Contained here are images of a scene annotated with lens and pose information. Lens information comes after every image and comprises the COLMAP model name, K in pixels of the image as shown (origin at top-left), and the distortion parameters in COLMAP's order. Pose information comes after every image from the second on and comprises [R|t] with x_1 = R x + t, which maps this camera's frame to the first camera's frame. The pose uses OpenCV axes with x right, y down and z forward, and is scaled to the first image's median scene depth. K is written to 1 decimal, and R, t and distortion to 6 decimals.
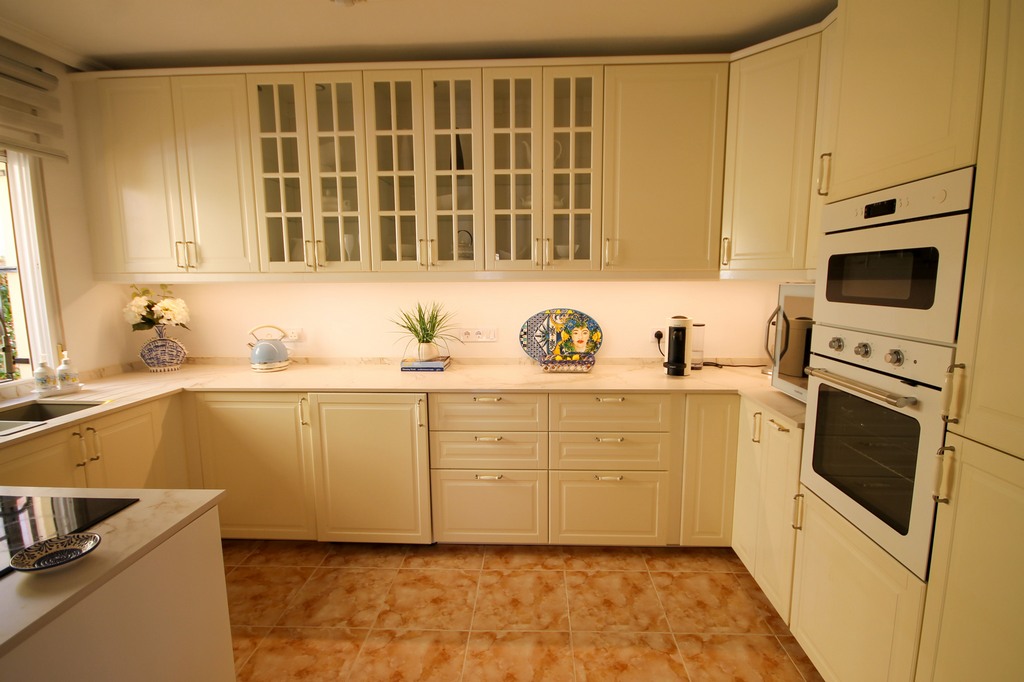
lens RADIAL K [[476.5, 0, 524.3], [0, 476.5, 342.4], [0, 0, 1]] dist [0.002414, -0.008506]
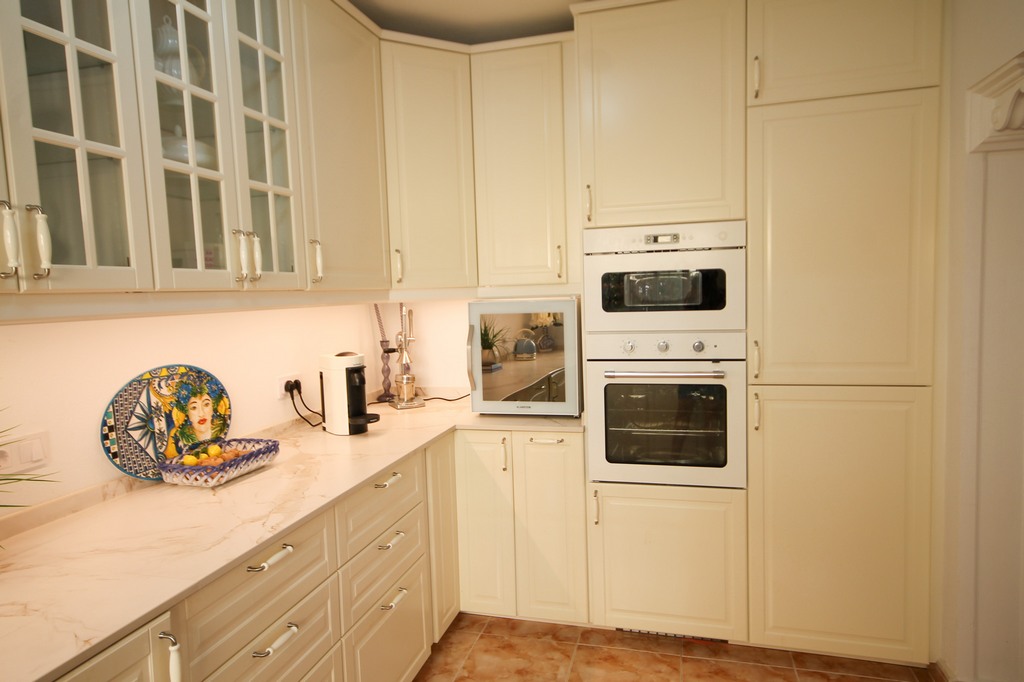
lens RADIAL K [[656.9, 0, 512.0], [0, 656.9, 341.0], [0, 0, 1]] dist [0.003890, 0.000363]
pose [[0.218675, -0.082994, 0.972262, -0.531930], [0.159818, 0.985968, 0.048218, -0.072166], [-0.962621, 0.144840, 0.228871, 0.473443]]
